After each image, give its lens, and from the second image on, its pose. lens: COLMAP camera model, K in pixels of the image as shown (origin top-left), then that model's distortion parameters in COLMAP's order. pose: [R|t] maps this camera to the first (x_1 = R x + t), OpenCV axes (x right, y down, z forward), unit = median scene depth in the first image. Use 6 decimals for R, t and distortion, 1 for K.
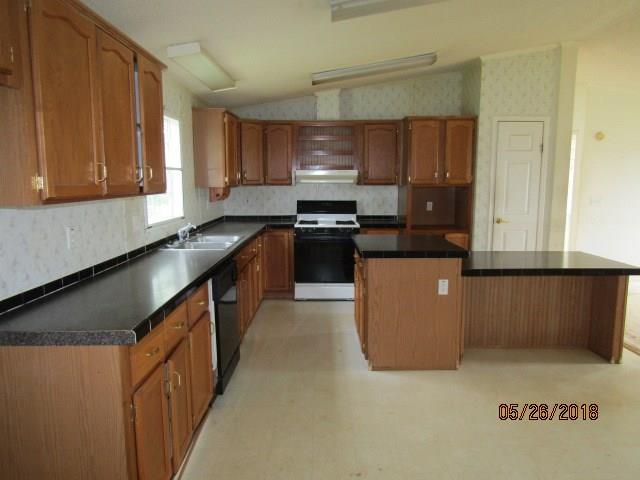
lens RADIAL K [[456.8, 0, 320.0], [0, 456.8, 240.0], [0, 0, 1]] dist [-0.002180, 0.004667]
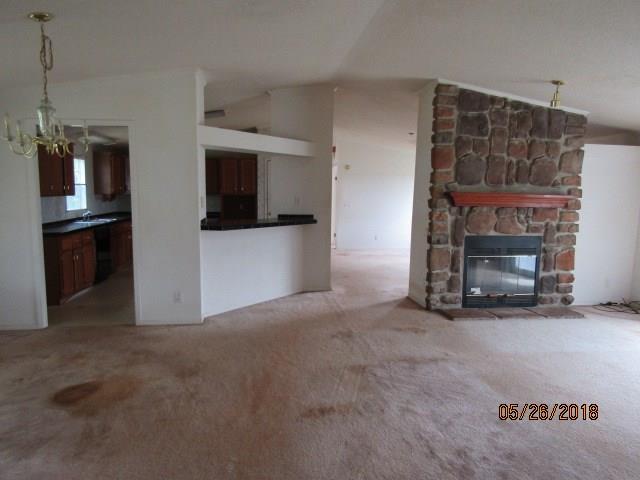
lens RADIAL K [[456.8, 0, 320.0], [0, 456.8, 240.0], [0, 0, 1]] dist [-0.002180, 0.004667]
pose [[0.989573, -0.010187, 0.143673, 0.327220], [0.015540, 0.999224, -0.036179, 0.135474], [-0.143193, 0.038035, 0.988964, -0.858518]]
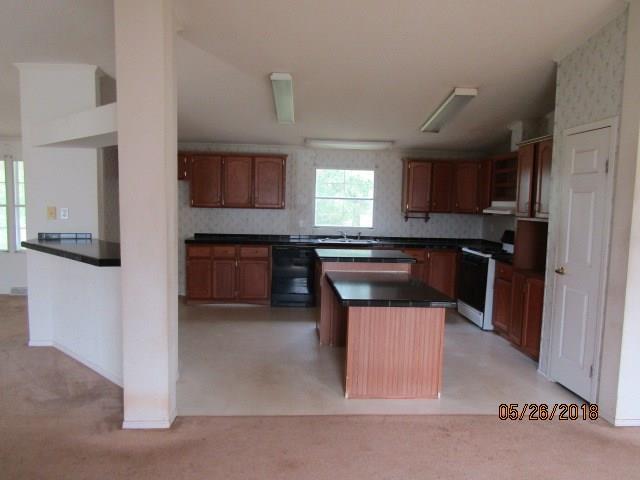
lens RADIAL K [[456.8, 0, 320.0], [0, 456.8, 240.0], [0, 0, 1]] dist [-0.002180, 0.004667]
pose [[0.049725, 0.088736, -0.994813, 1.104121], [-0.160904, 0.983746, 0.079706, -0.089088], [0.985717, 0.156106, 0.063195, 0.582724]]
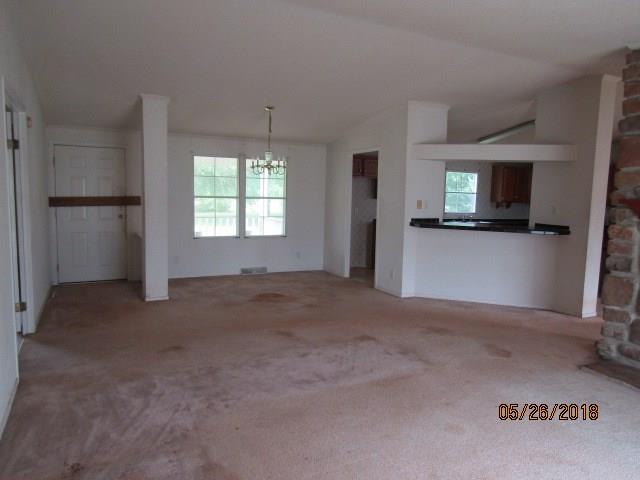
lens RADIAL K [[456.8, 0, 320.0], [0, 456.8, 240.0], [0, 0, 1]] dist [-0.002180, 0.004667]
pose [[0.442926, 0.095741, -0.891432, 1.222303], [-0.150642, 0.988094, 0.031272, 0.111151], [0.883812, 0.120436, 0.452075, -0.647379]]
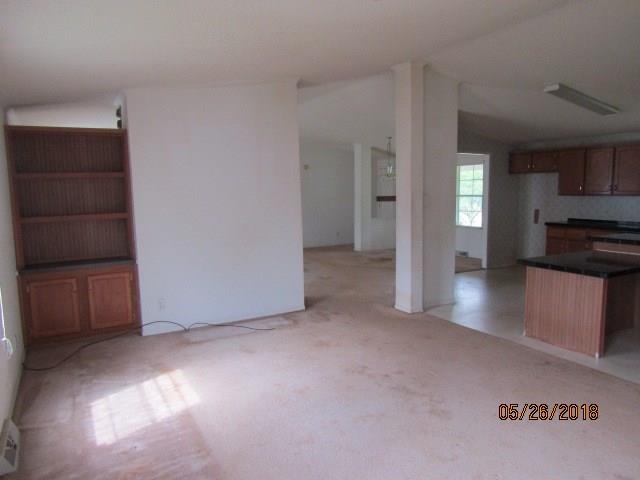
lens RADIAL K [[456.8, 0, 320.0], [0, 456.8, 240.0], [0, 0, 1]] dist [-0.002180, 0.004667]
pose [[-0.869392, 0.060832, -0.490365, 1.231186], [-0.062921, 0.970685, 0.231973, -0.174886], [0.490101, 0.232530, -0.840078, 1.201280]]
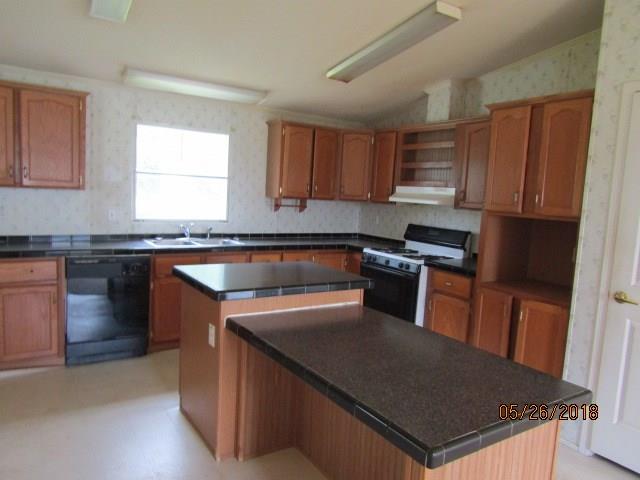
lens RADIAL K [[456.8, 0, 320.0], [0, 456.8, 240.0], [0, 0, 1]] dist [-0.002180, 0.004667]
pose [[0.530678, 0.120361, -0.838984, 0.630148], [-0.168635, 0.985069, 0.034653, -0.066378], [0.830628, 0.123092, 0.543052, 0.479220]]
